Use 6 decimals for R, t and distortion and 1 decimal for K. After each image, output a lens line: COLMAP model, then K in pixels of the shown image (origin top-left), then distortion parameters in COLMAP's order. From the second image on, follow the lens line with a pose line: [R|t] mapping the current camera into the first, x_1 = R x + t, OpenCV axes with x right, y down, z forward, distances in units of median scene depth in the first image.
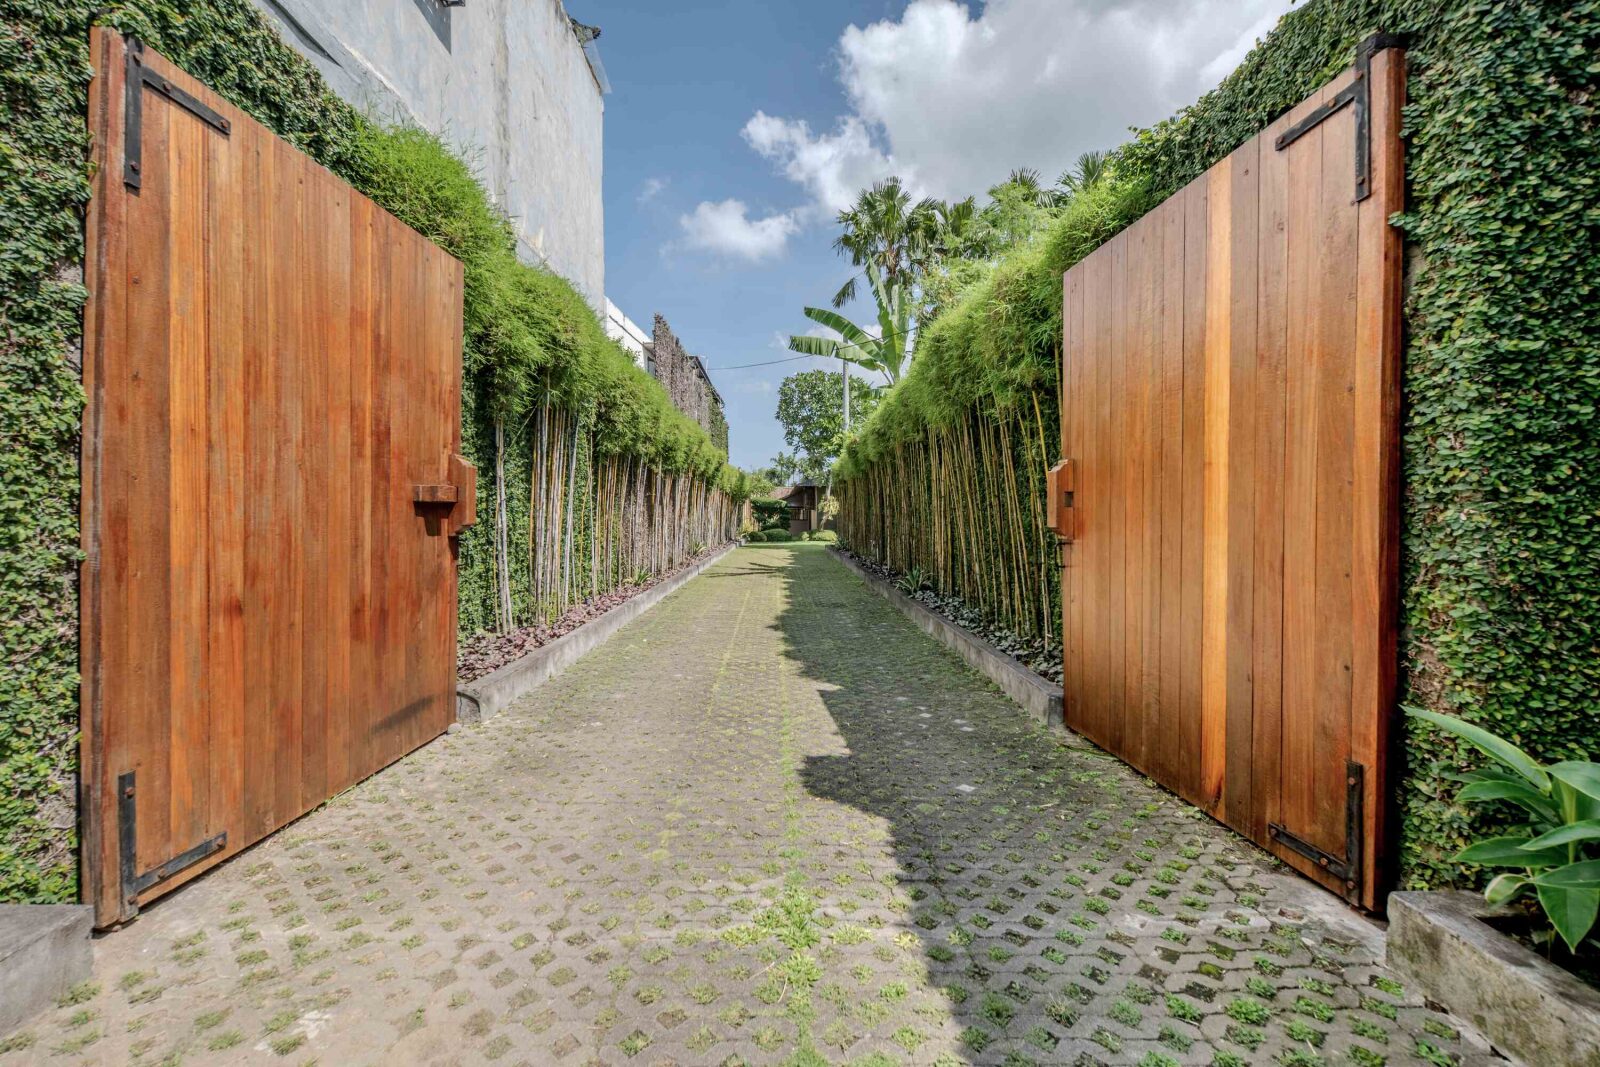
lens RADIAL K [[706.9, 0, 800.0], [0, 706.9, 533.5], [0, 0, 1]] dist [0.001307, 0.000237]
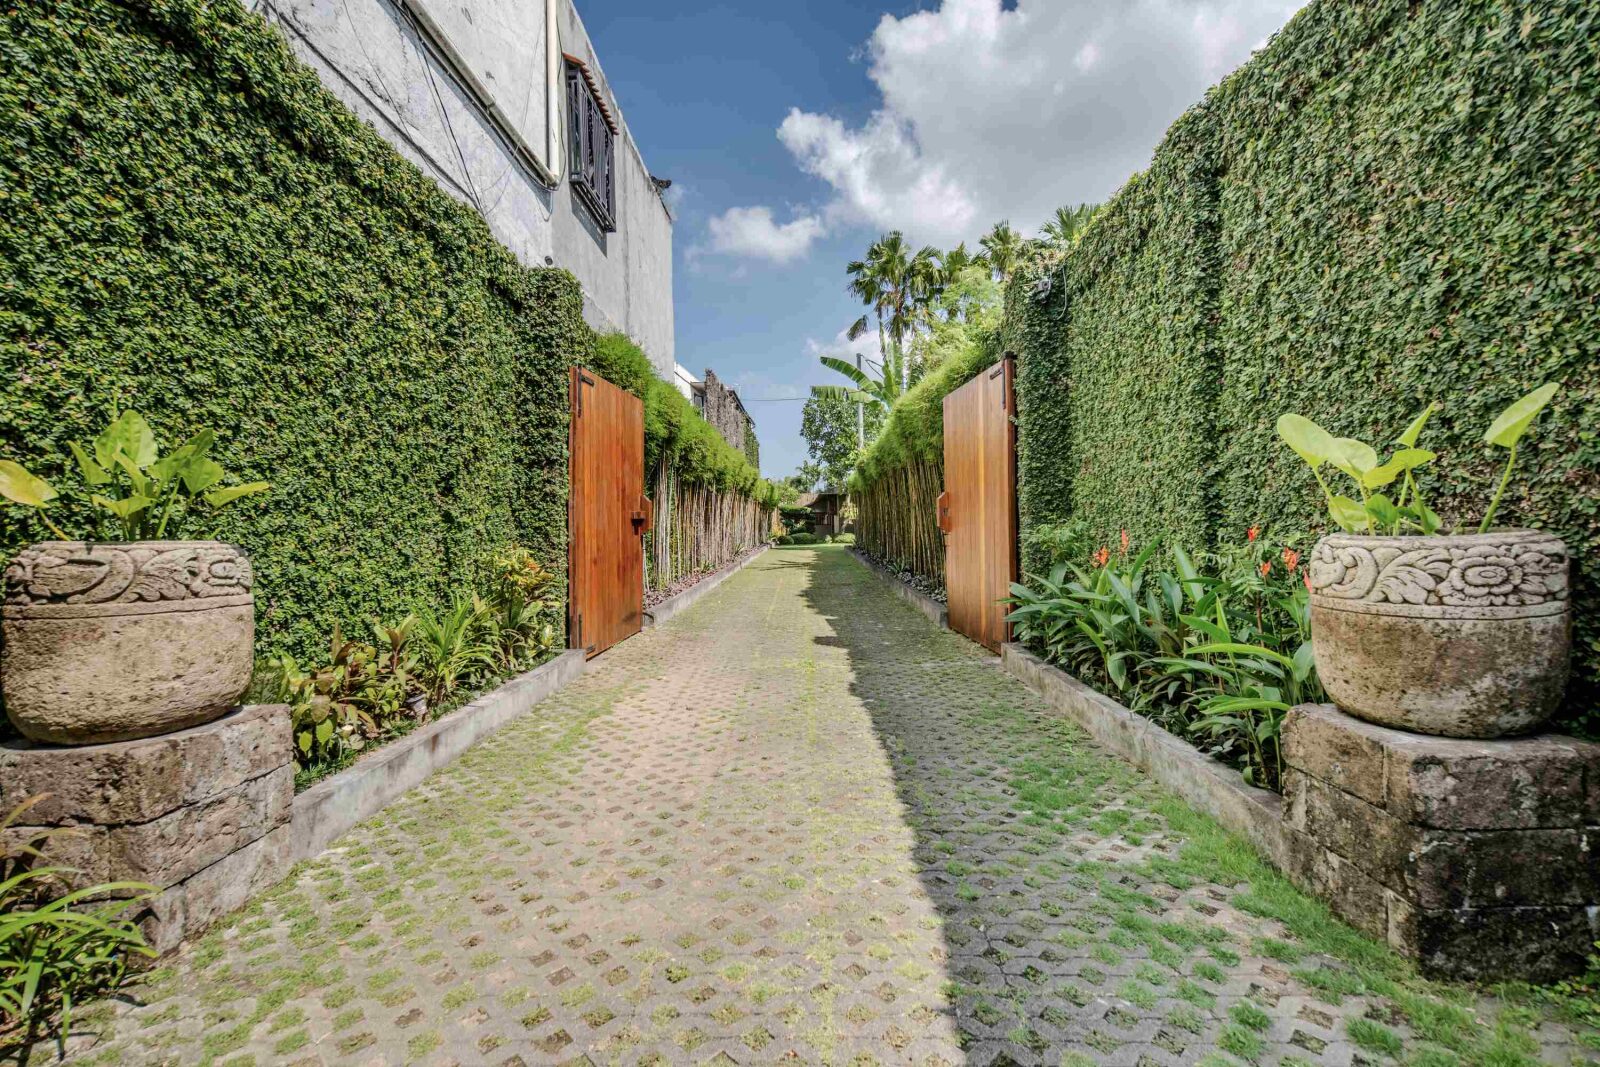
lens RADIAL K [[706.9, 0, 800.0], [0, 706.9, 533.5], [0, 0, 1]] dist [0.001307, 0.000237]
pose [[0.999152, -0.016364, -0.037784, 0.007454], [0.016106, 0.999845, -0.007119, 0.003310], [0.037895, 0.006505, 0.999261, -0.177753]]
